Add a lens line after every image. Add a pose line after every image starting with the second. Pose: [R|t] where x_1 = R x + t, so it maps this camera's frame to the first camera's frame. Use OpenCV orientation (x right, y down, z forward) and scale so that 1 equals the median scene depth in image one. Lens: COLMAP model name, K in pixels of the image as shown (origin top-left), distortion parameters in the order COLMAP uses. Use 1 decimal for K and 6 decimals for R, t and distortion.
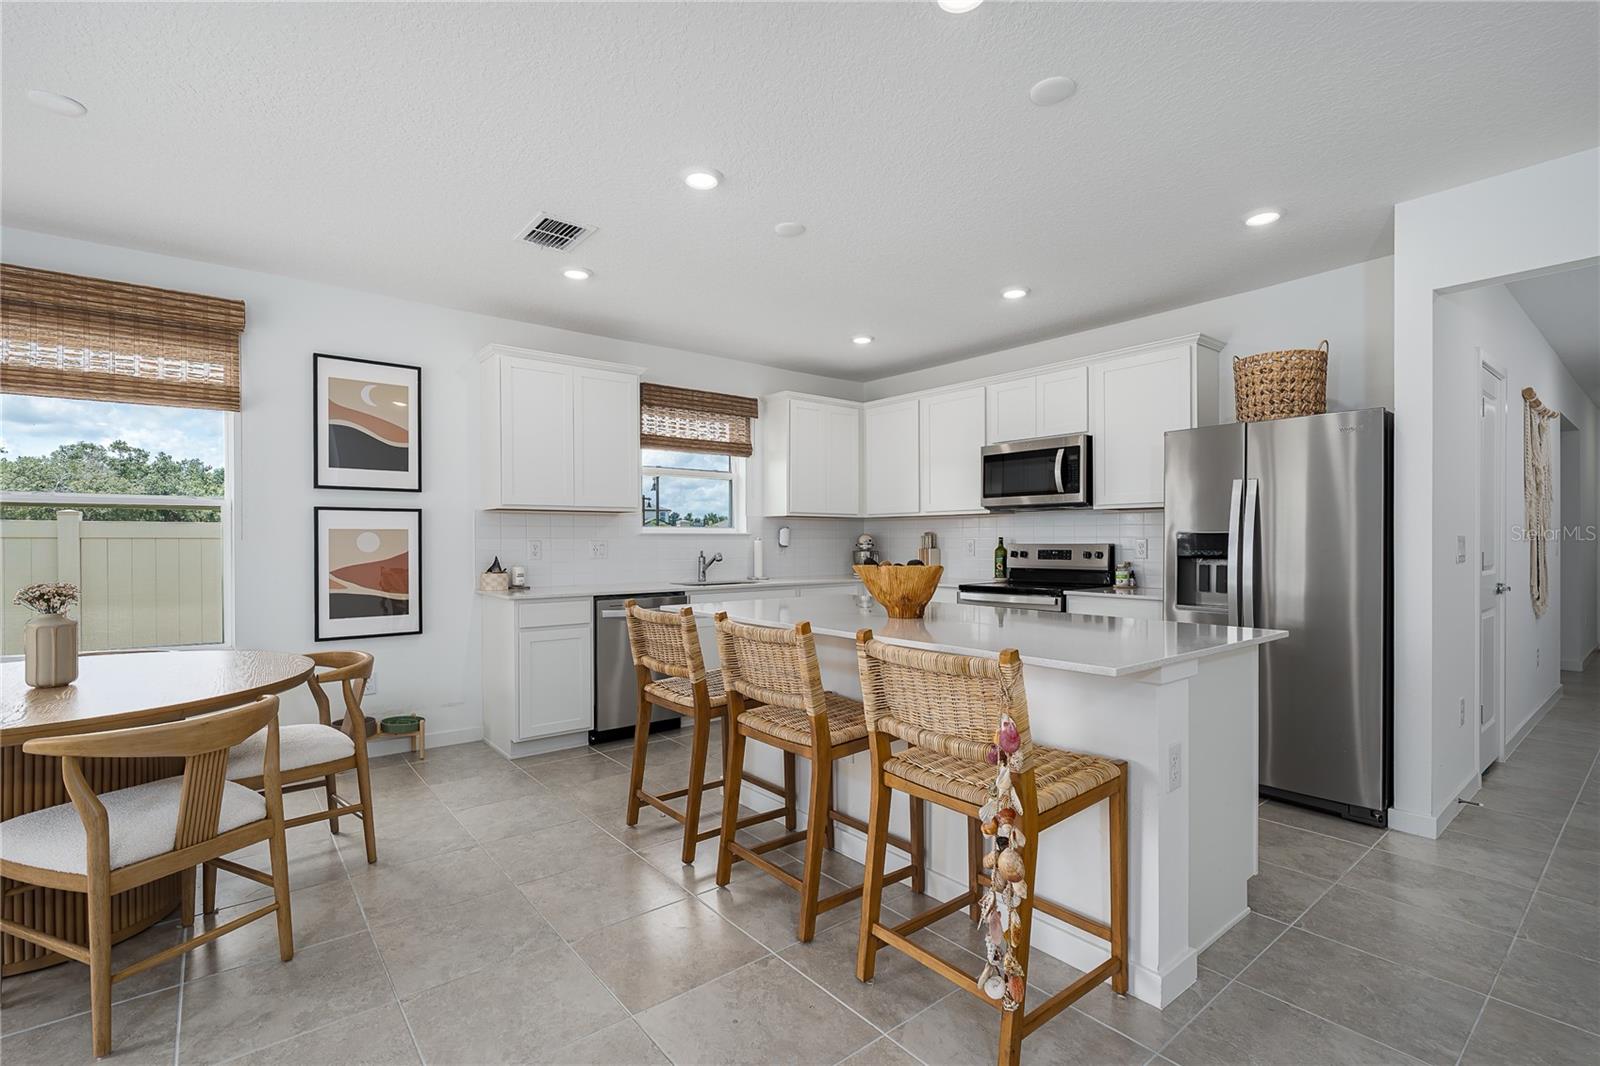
lens RADIAL K [[730.2, 0, 795.8], [0, 730.2, 541.3], [0, 0, 1]] dist [0.001274, -0.000553]
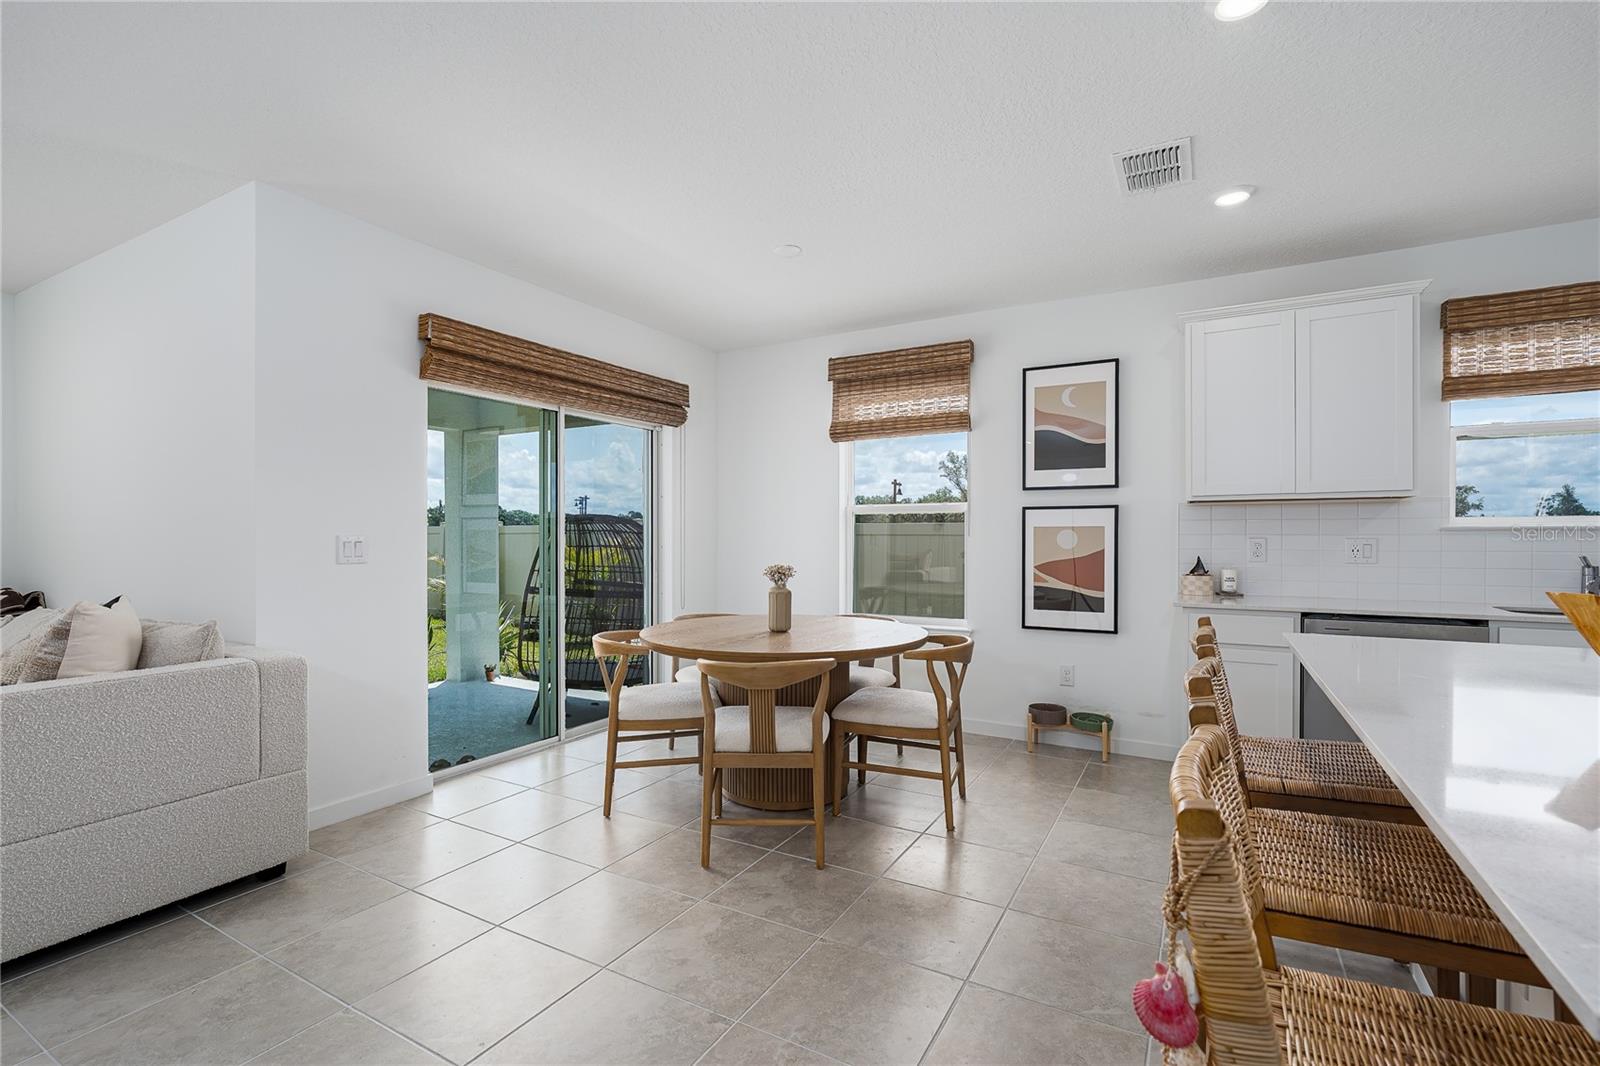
lens RADIAL K [[730.2, 0, 794.4], [0, 730.2, 543.1], [0, 0, 1]] dist [0.001274, -0.000553]
pose [[0.369115, 0.011092, -0.929318, 0.216891], [-0.003596, 0.999938, 0.010507, -0.002228], [0.929377, -0.000537, 0.369132, 0.230792]]
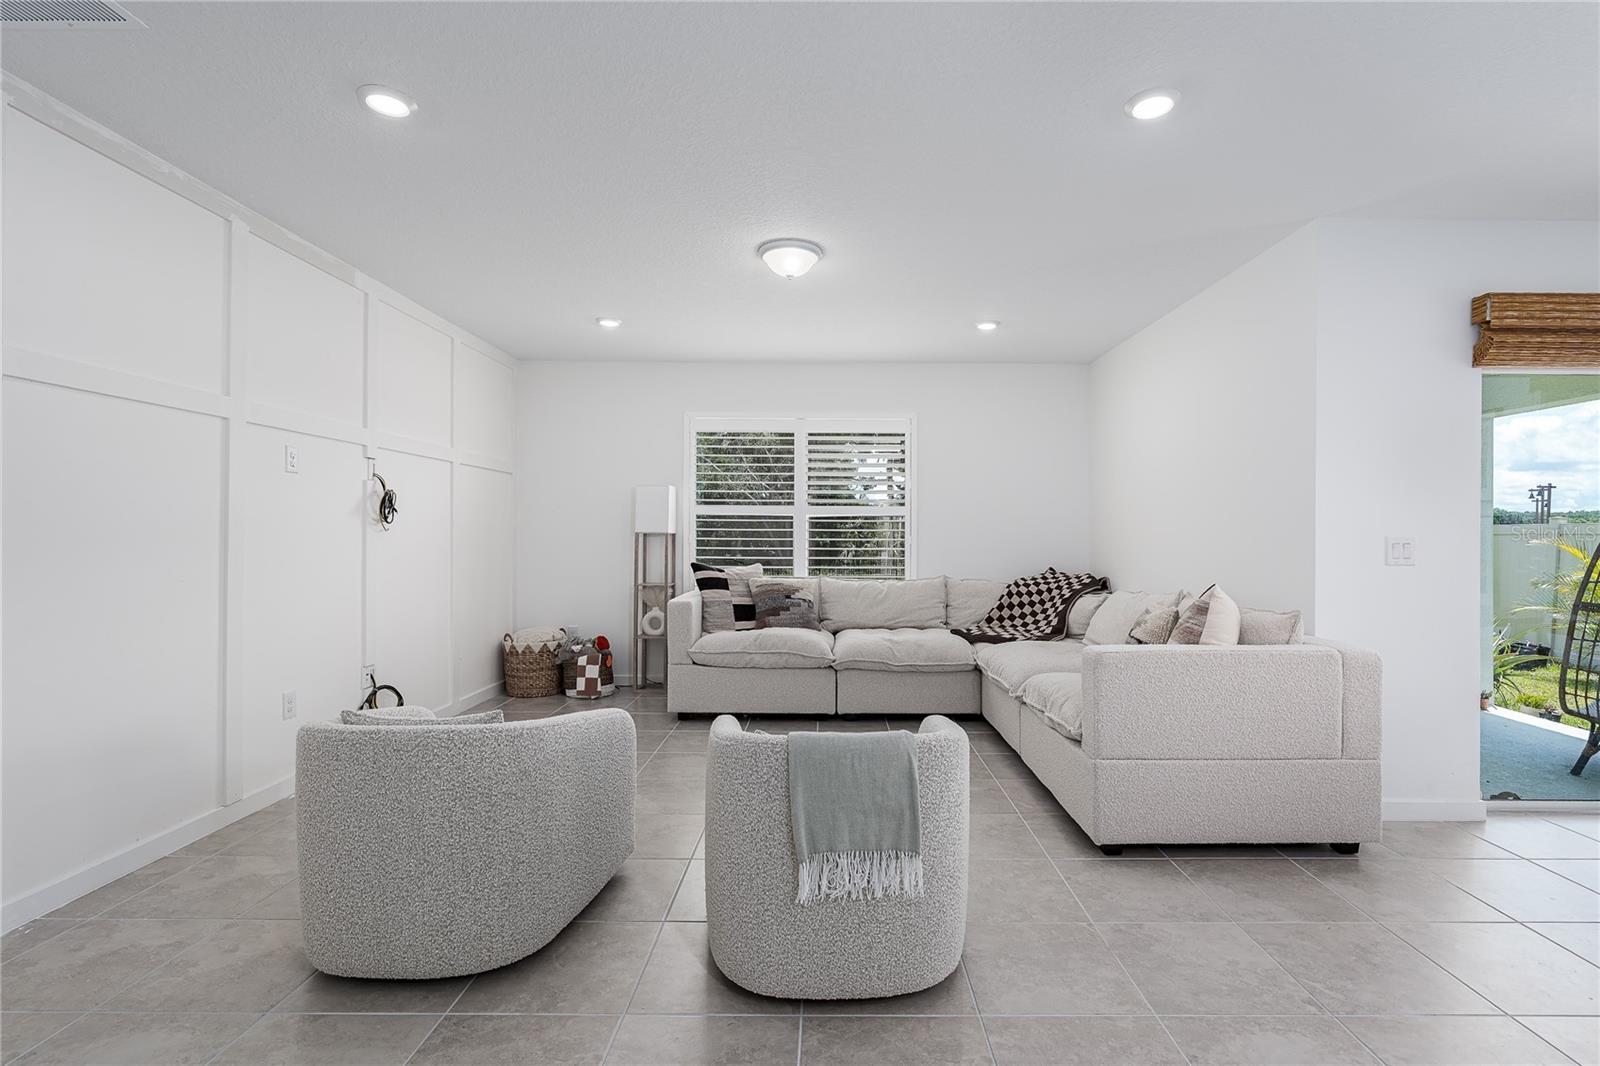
lens RADIAL K [[730.2, 0, 825.1], [0, 730.2, 534.2], [0, 0, 1]] dist [0.001274, -0.000553]
pose [[-0.622031, -0.002124, -0.782989, 0.299177], [-0.003960, 0.999992, 0.000434, -0.001647], [0.782982, 0.003371, -0.622035, 0.099639]]
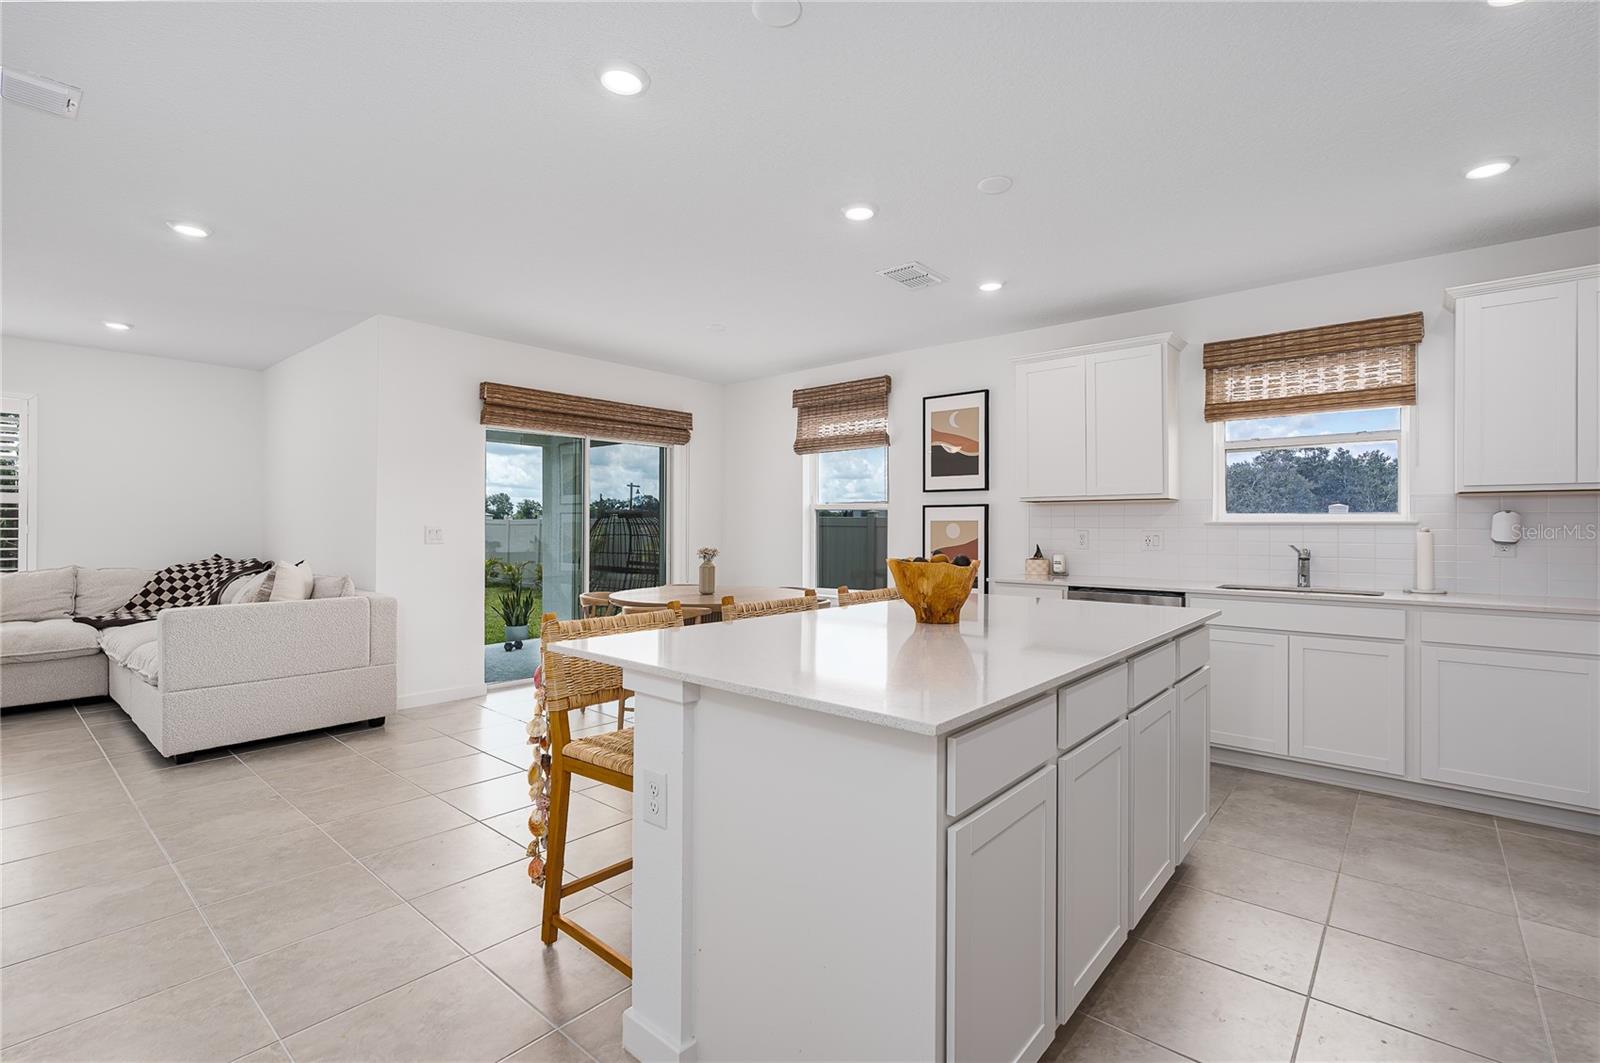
lens RADIAL K [[730.2, 0, 801.3], [0, 730.2, 524.8], [0, 0, 1]] dist [0.001274, -0.000553]
pose [[0.185813, -0.001584, -0.982584, 0.606768], [-0.006868, 0.999972, -0.002911, -0.003157], [0.982561, 0.007289, 0.185797, 0.437414]]
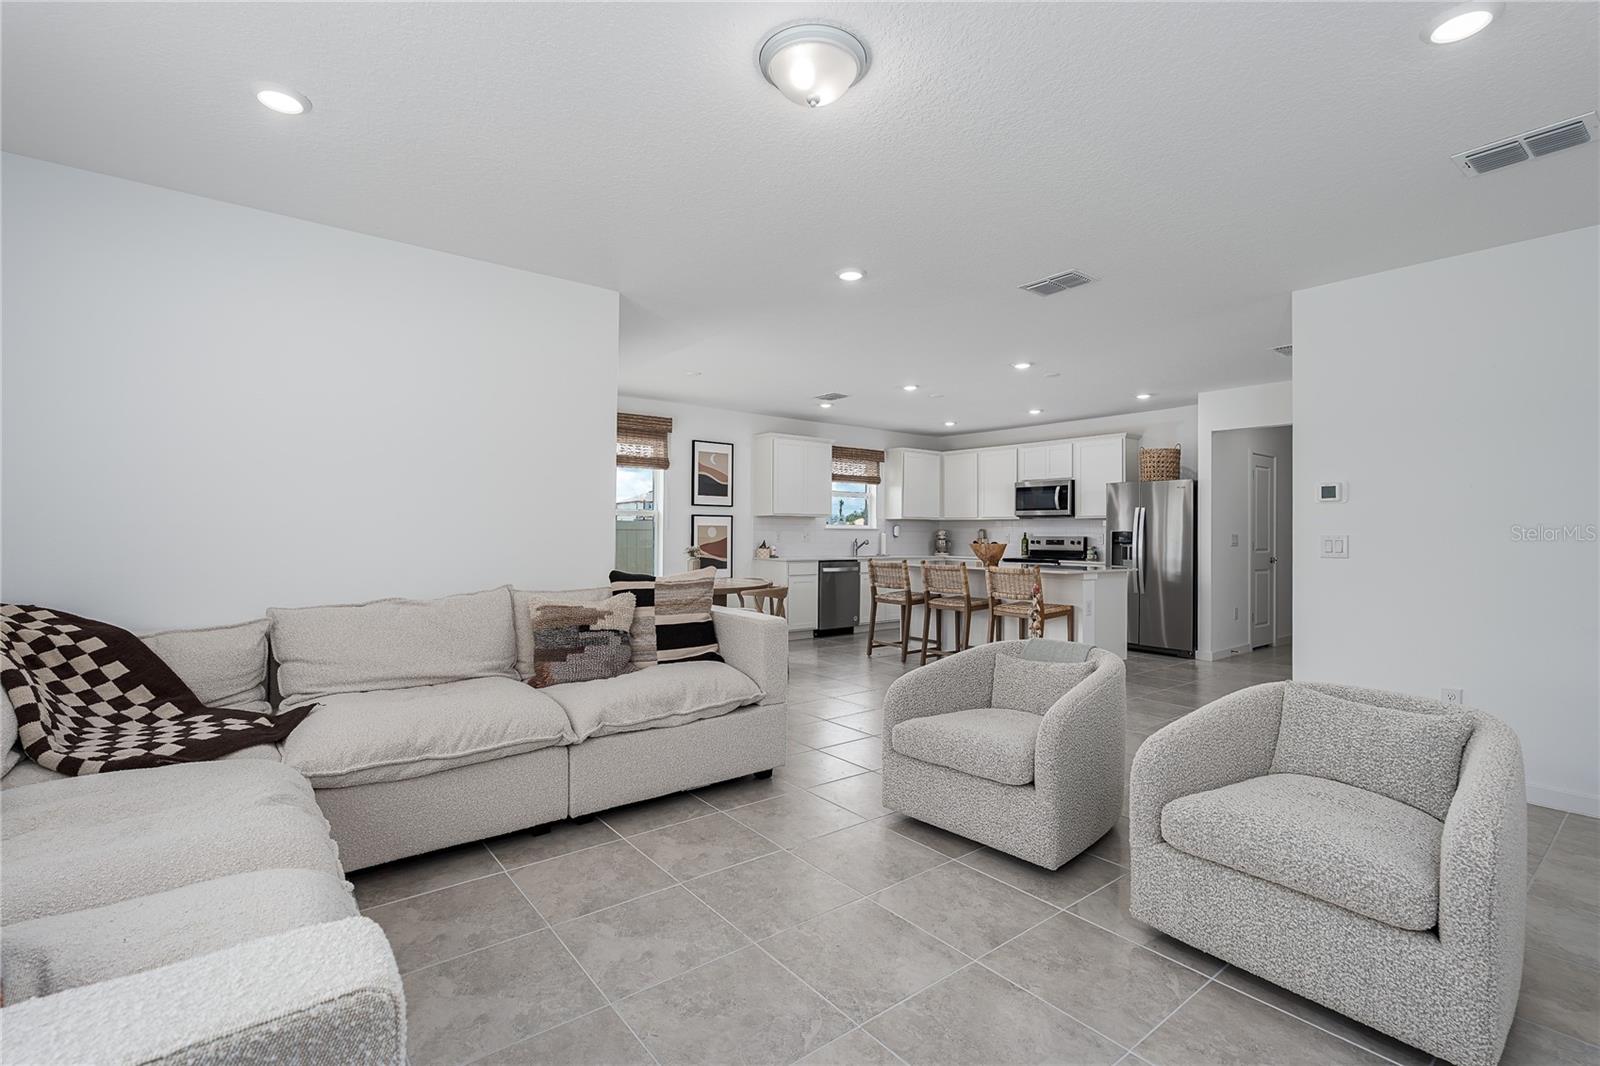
lens RADIAL K [[730.2, 0, 803.9], [0, 730.2, 522.5], [0, 0, 1]] dist [0.001274, -0.000553]
pose [[0.999949, 0.009870, -0.002267, -0.298289], [-0.009904, 0.999834, -0.015321, 0.002831], [0.002116, 0.015342, 0.999880, -0.915360]]
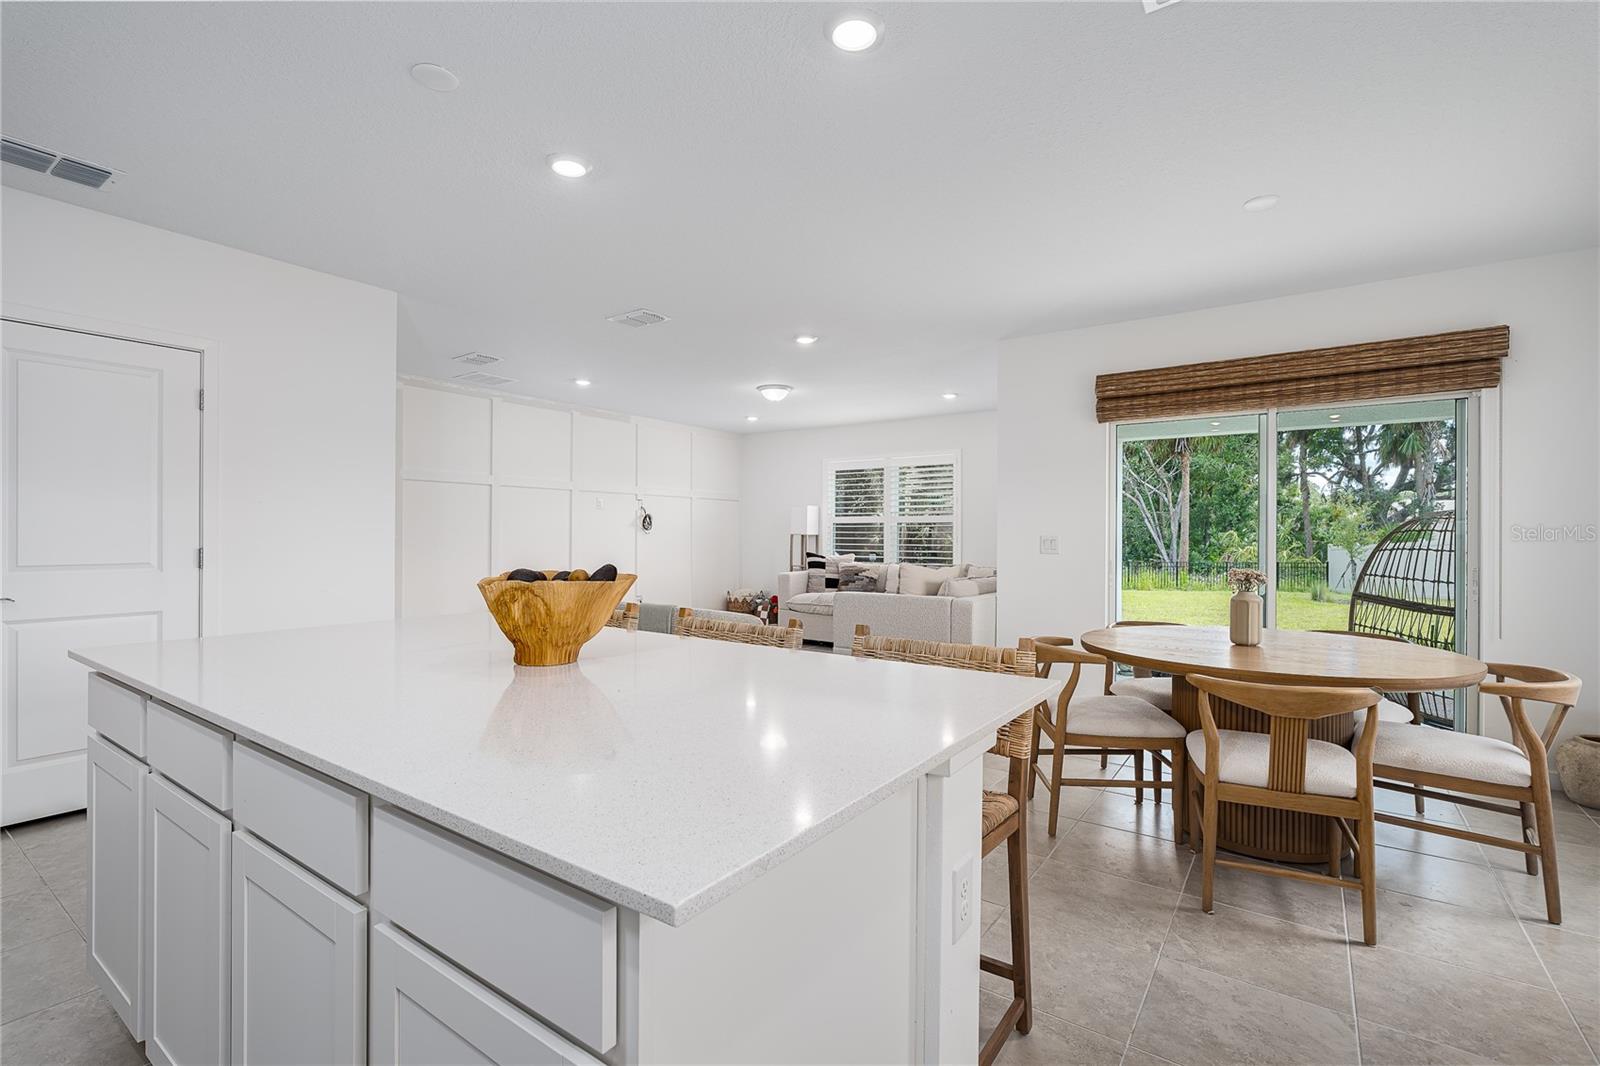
lens RADIAL K [[730.2, 0, 797.5], [0, 730.2, 538.6], [0, 0, 1]] dist [0.001274, -0.000553]
pose [[-0.963134, -0.001397, -0.269020, 0.069658], [-0.003020, 0.999980, 0.005620, -0.001791], [0.269006, 0.006225, -0.963118, 1.050154]]
